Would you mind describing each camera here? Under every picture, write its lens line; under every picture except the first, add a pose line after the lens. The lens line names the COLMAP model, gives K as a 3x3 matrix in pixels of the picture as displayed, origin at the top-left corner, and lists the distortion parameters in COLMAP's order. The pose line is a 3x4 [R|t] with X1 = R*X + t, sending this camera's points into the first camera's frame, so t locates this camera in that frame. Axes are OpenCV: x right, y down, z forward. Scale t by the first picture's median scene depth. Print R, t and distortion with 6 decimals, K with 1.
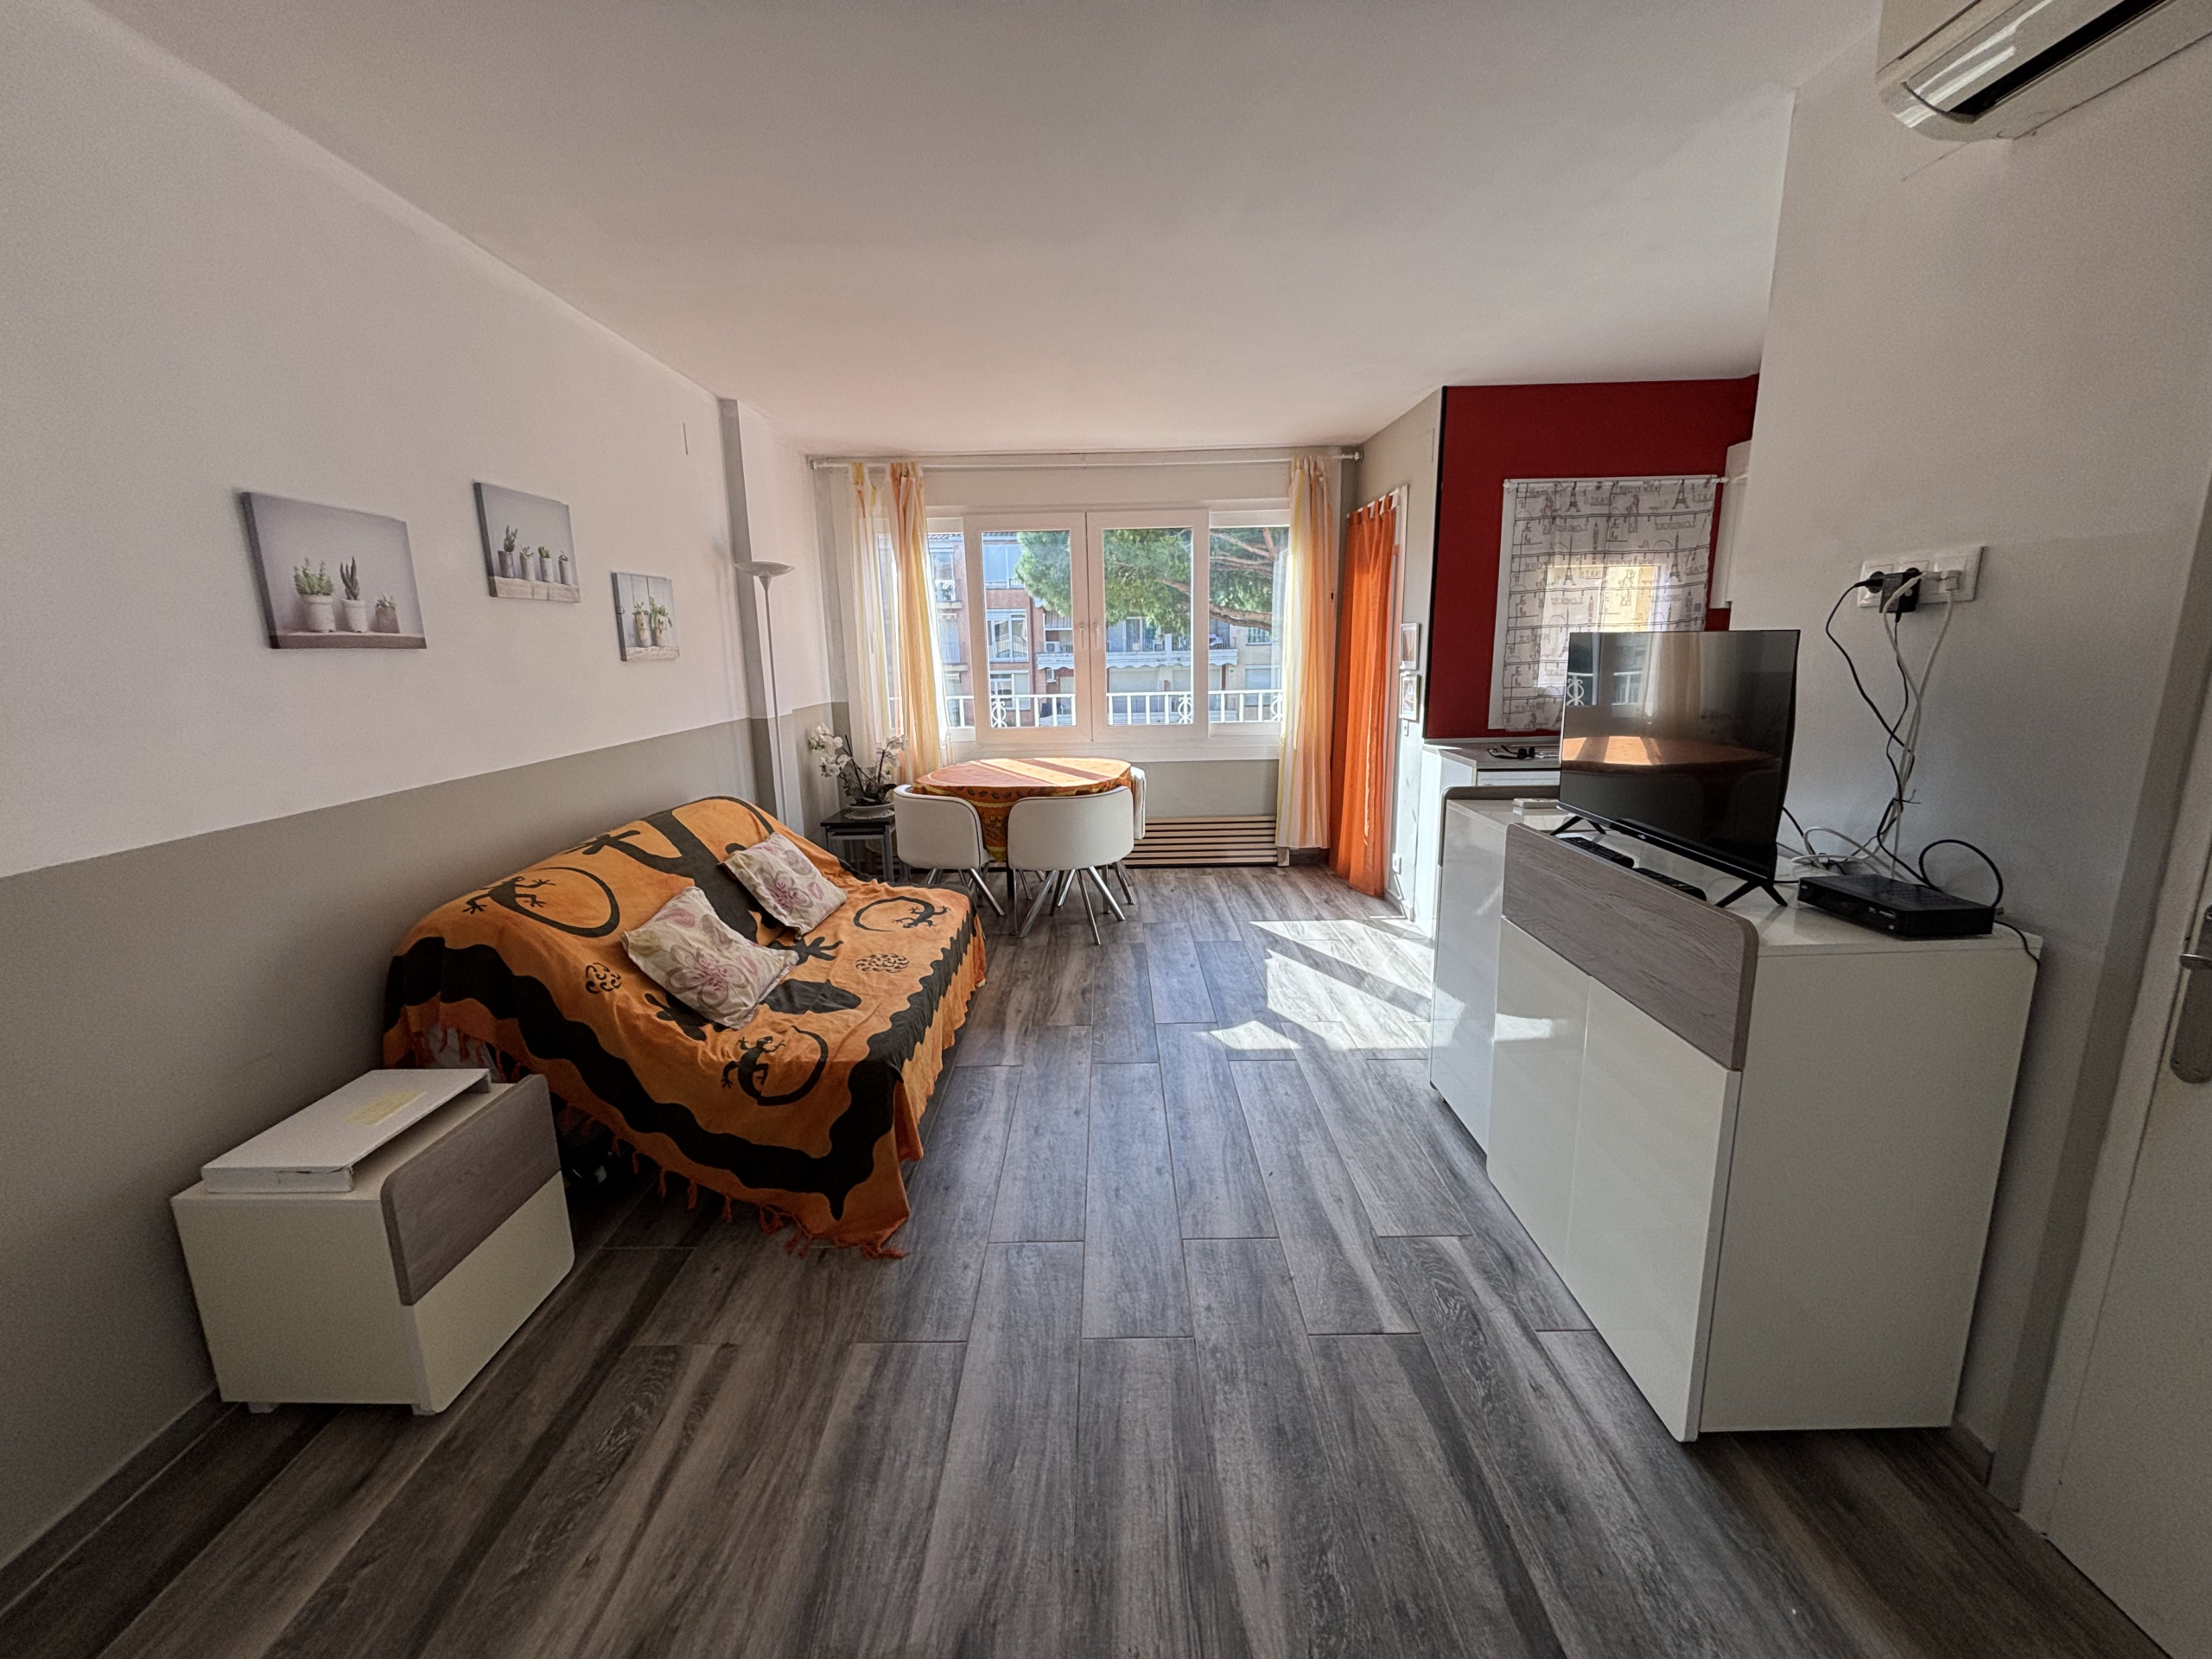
lens RADIAL K [[902.1, 0, 1097.0], [0, 902.1, 831.7], [0, 0, 1]] dist [-0.004303, 0.000249]
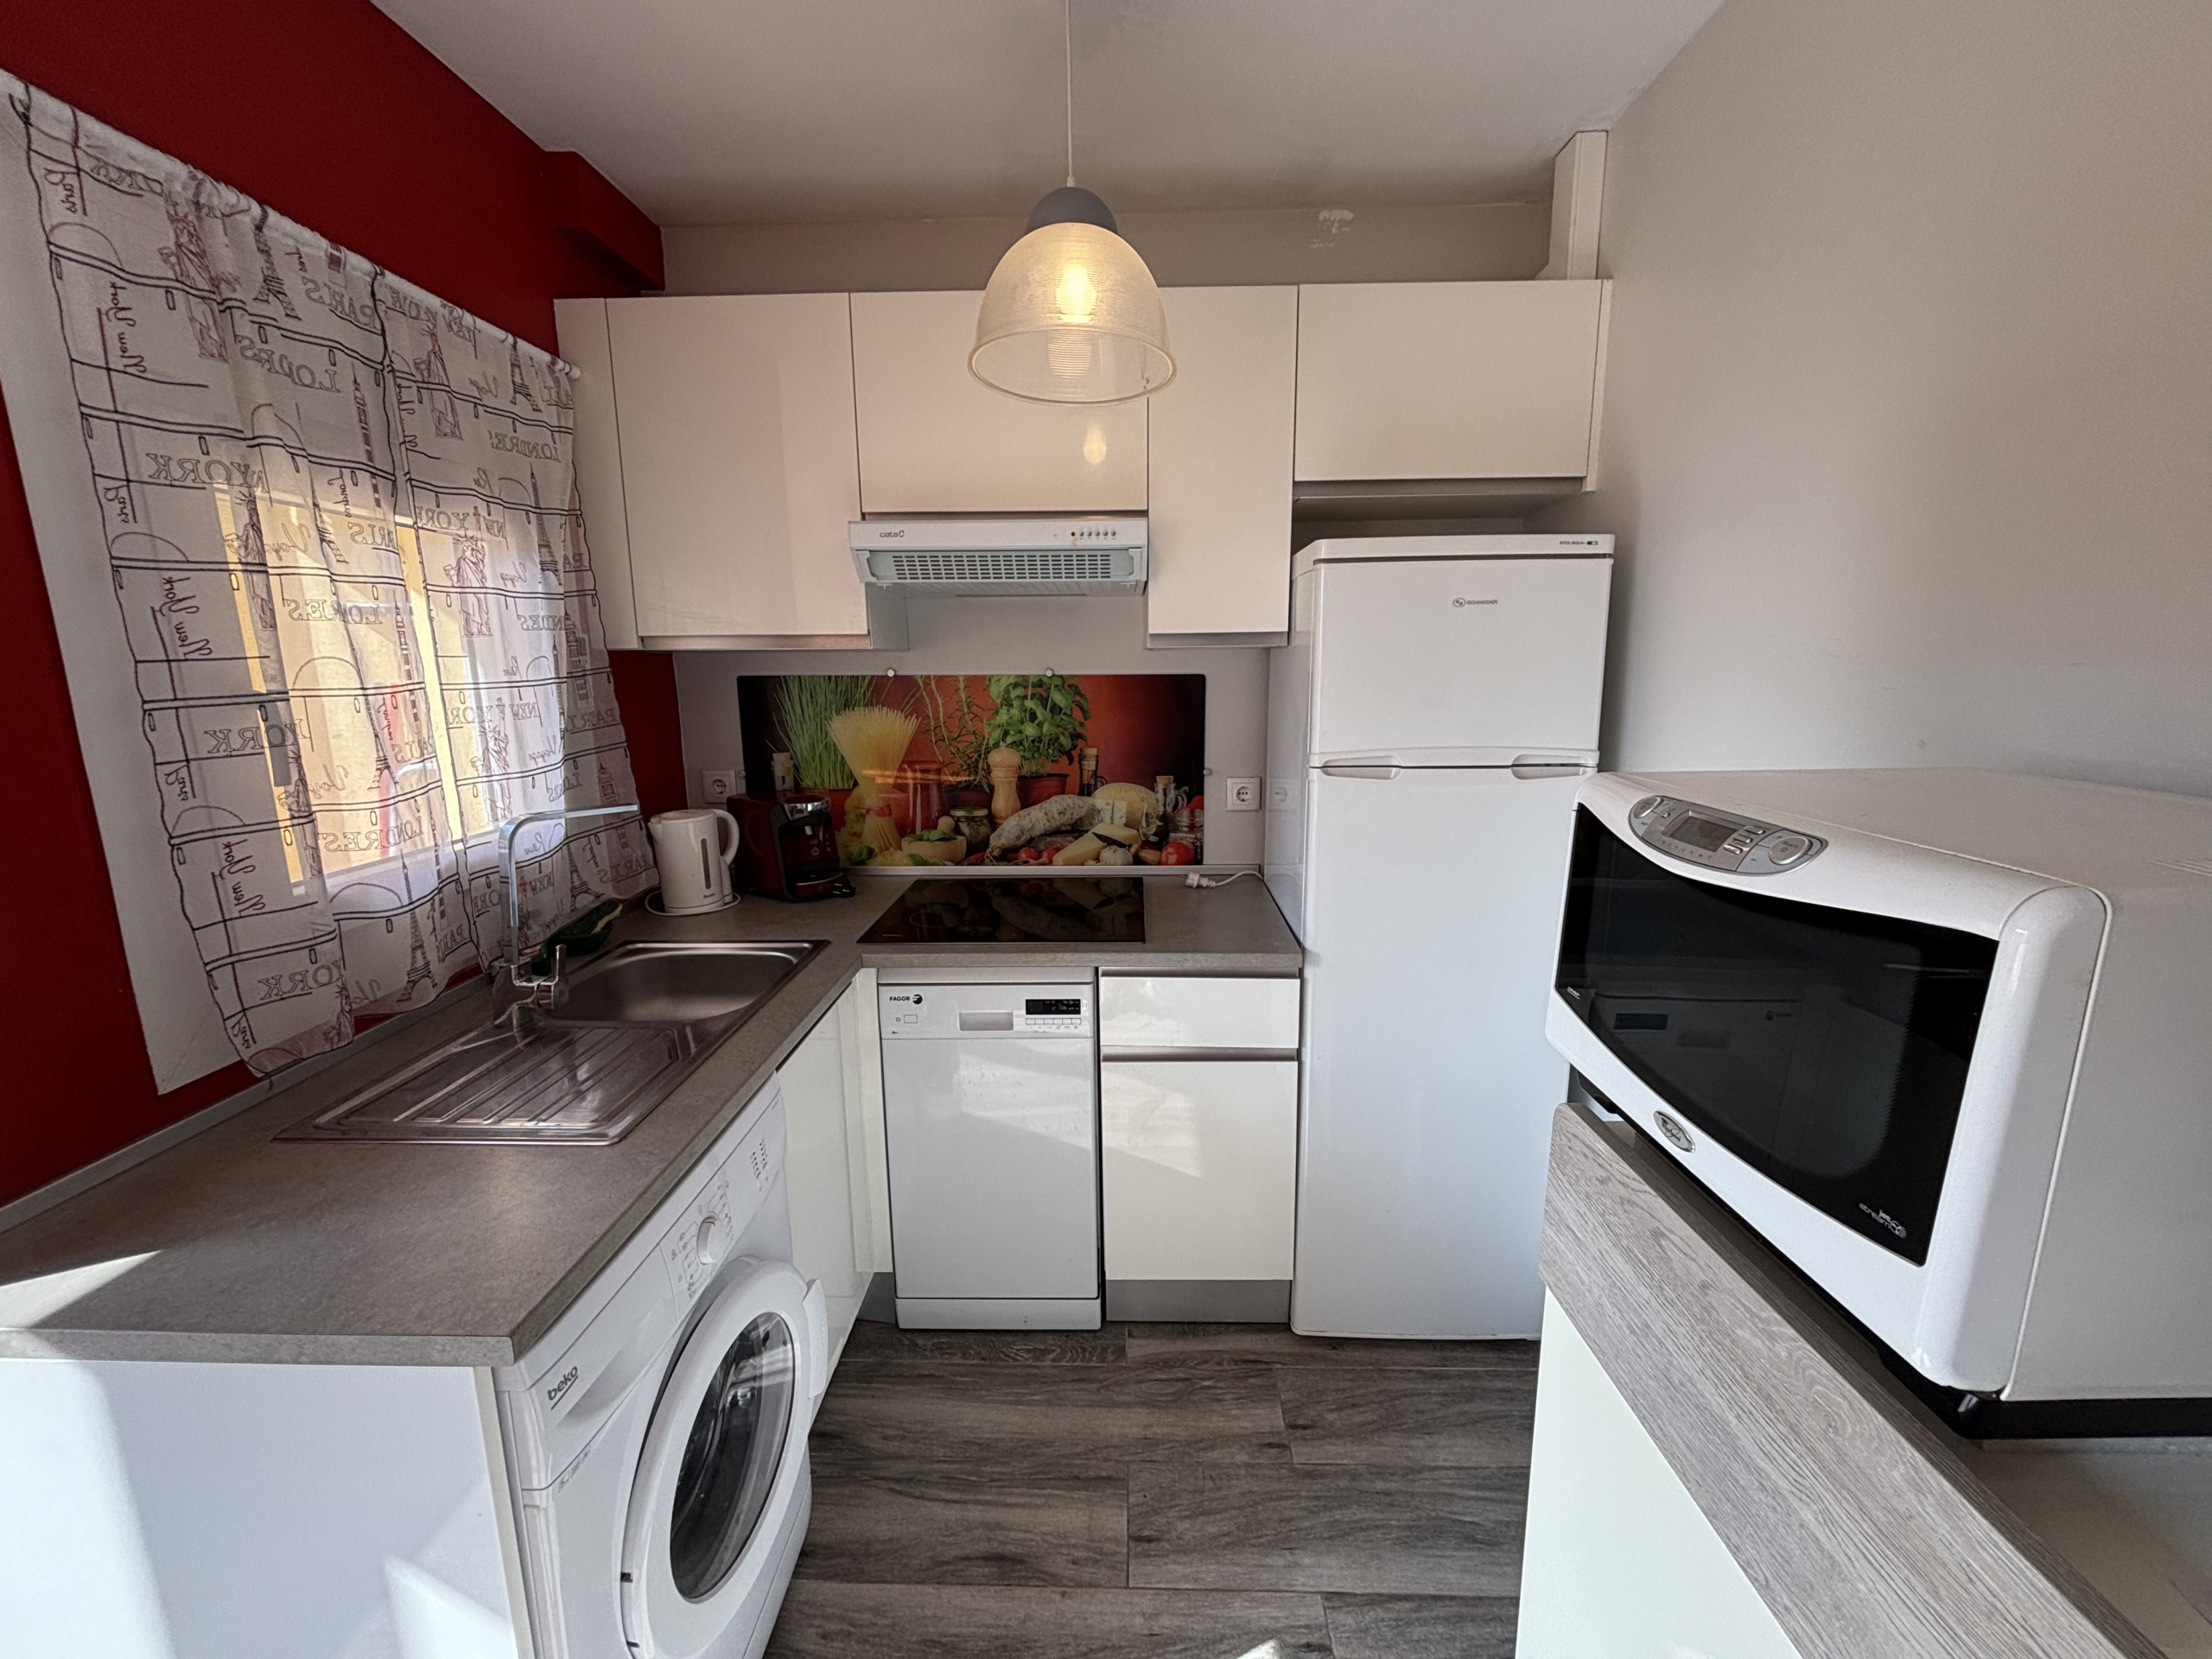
lens RADIAL K [[879.8, 0, 1111.7], [0, 879.8, 827.9], [0, 0, 1]] dist [0.002154, 0.000364]
pose [[0.002289, -0.169685, 0.985496, 0.258188], [0.214321, 0.962682, 0.165259, -0.218737], [-0.976760, 0.210835, 0.038571, 0.916635]]
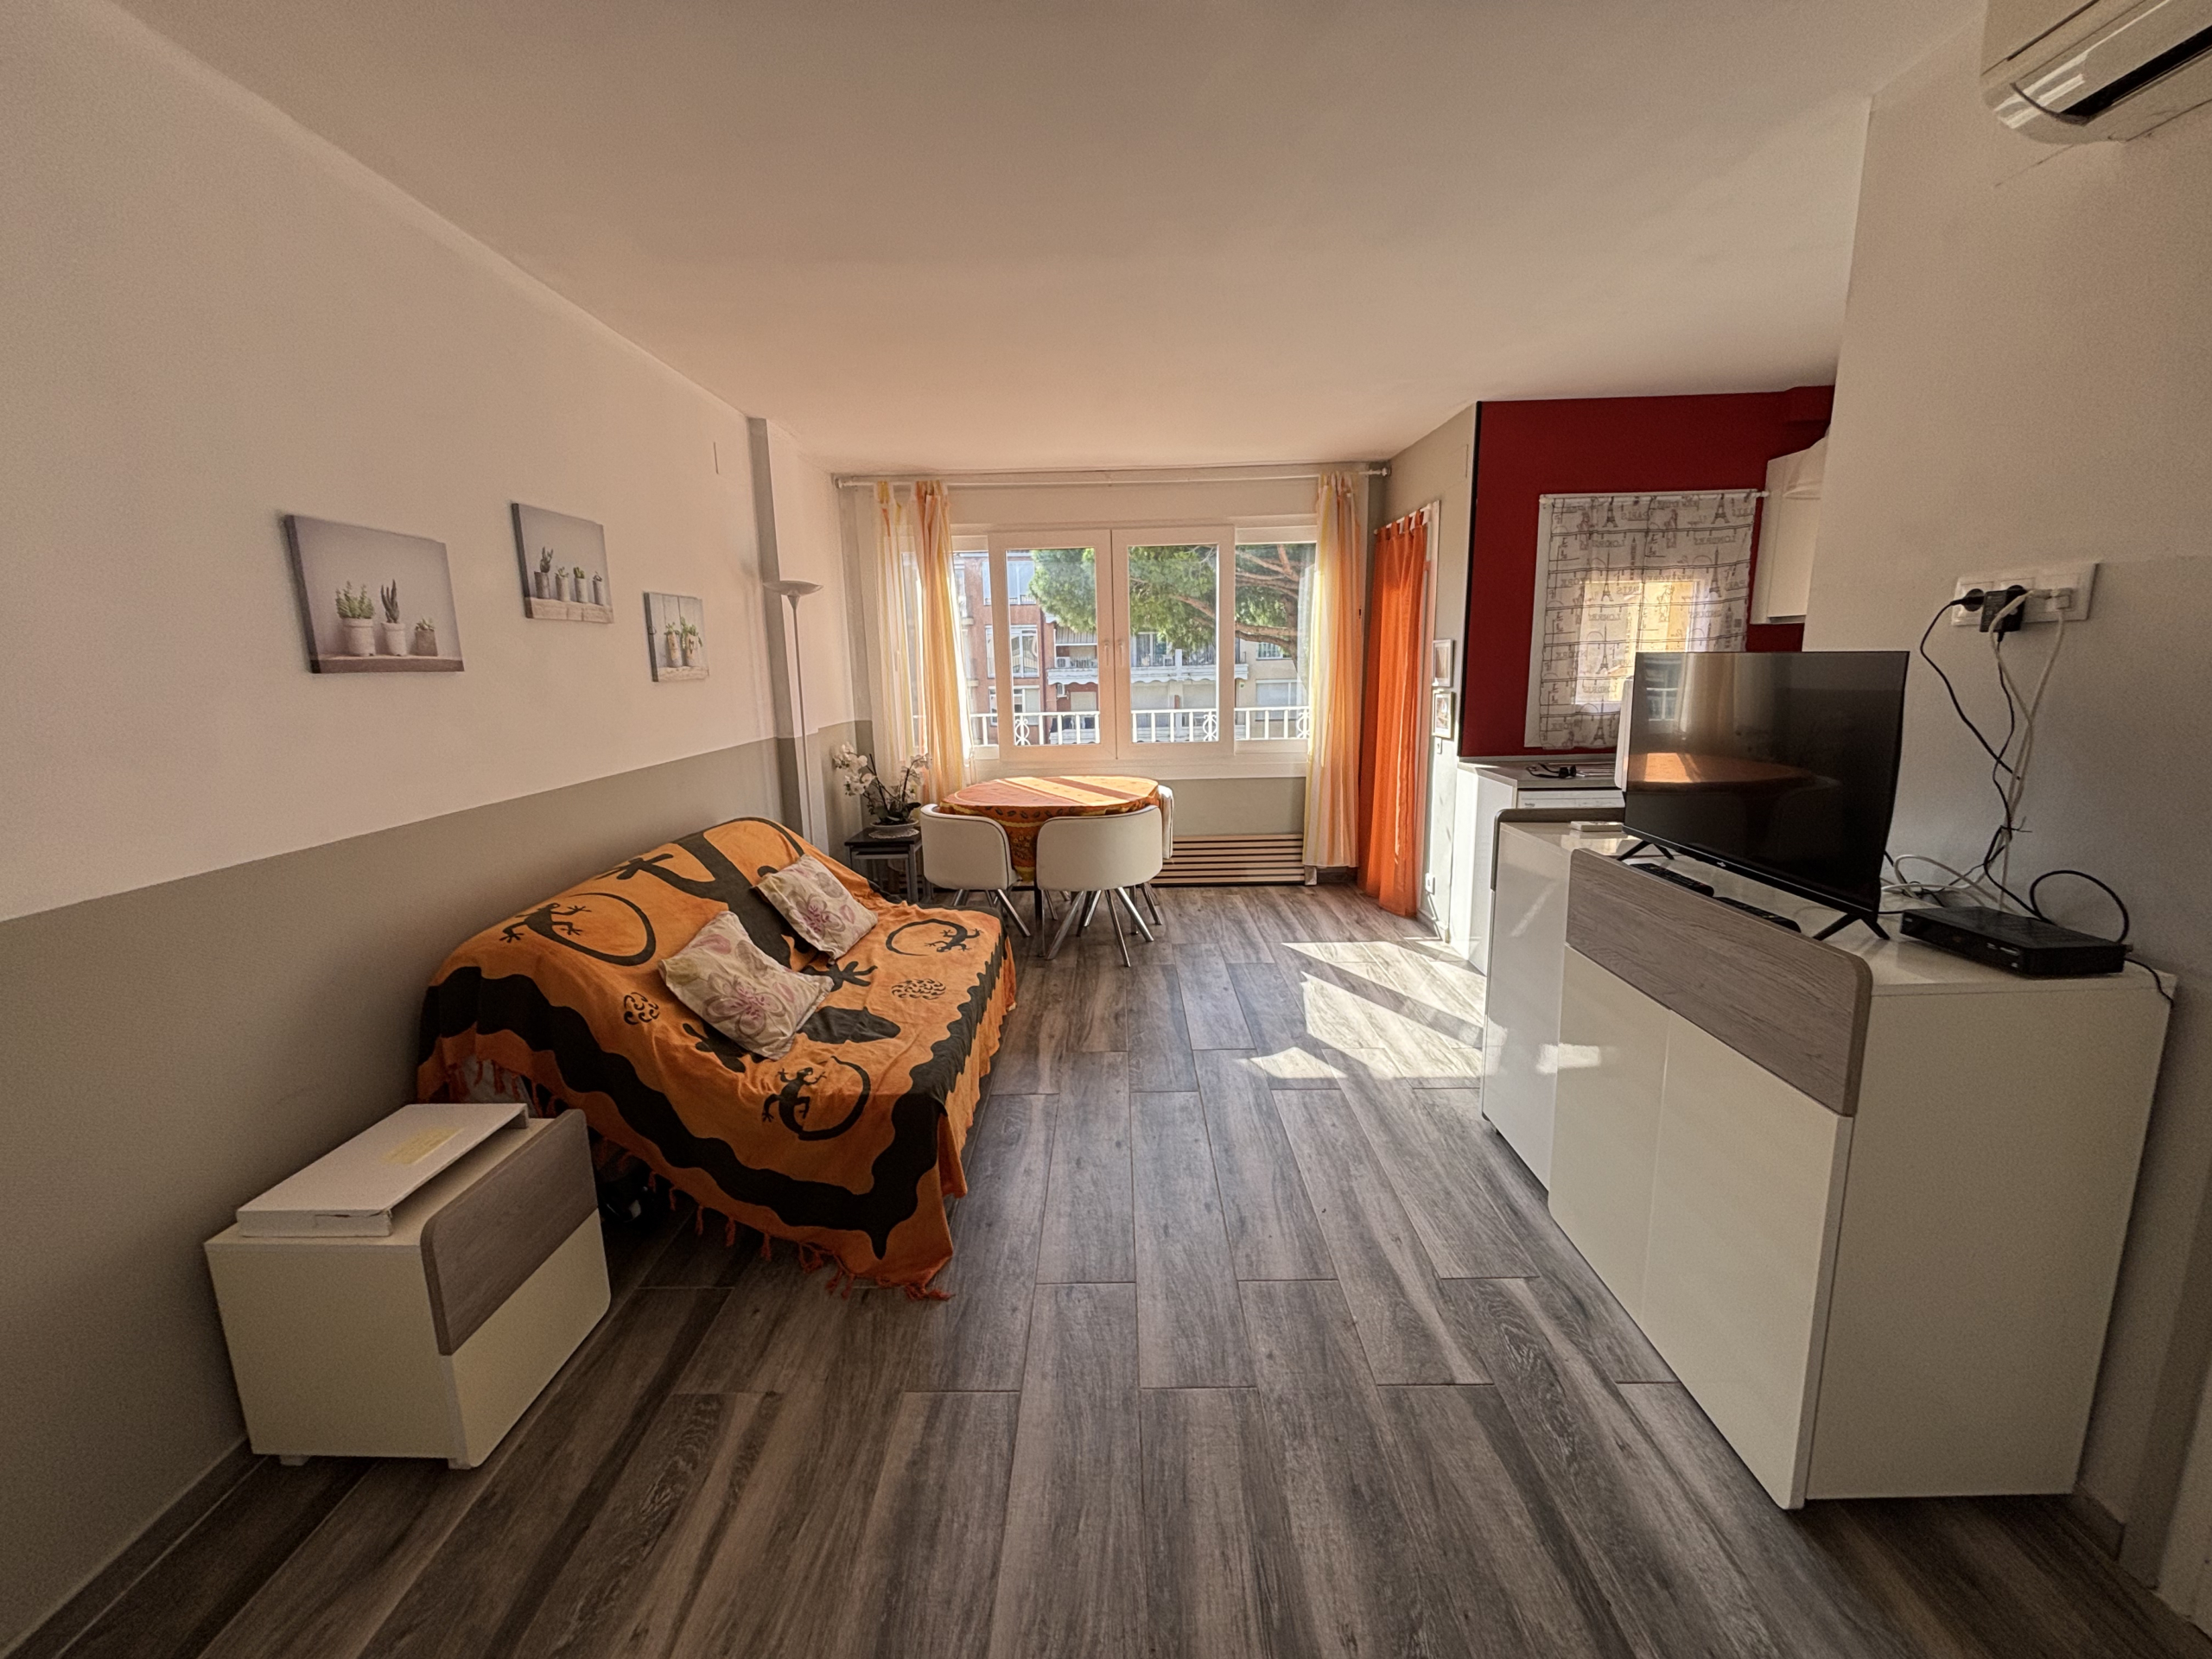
lens RADIAL K [[900.8, 0, 1095.7], [0, 900.8, 831.0], [0, 0, 1]] dist [-0.004008, 0.000094]
pose [[0.999944, -0.000966, -0.010576, -0.029884], [0.000792, 0.999865, -0.016422, -0.008275], [0.010591, 0.016413, 0.999809, 0.018740]]
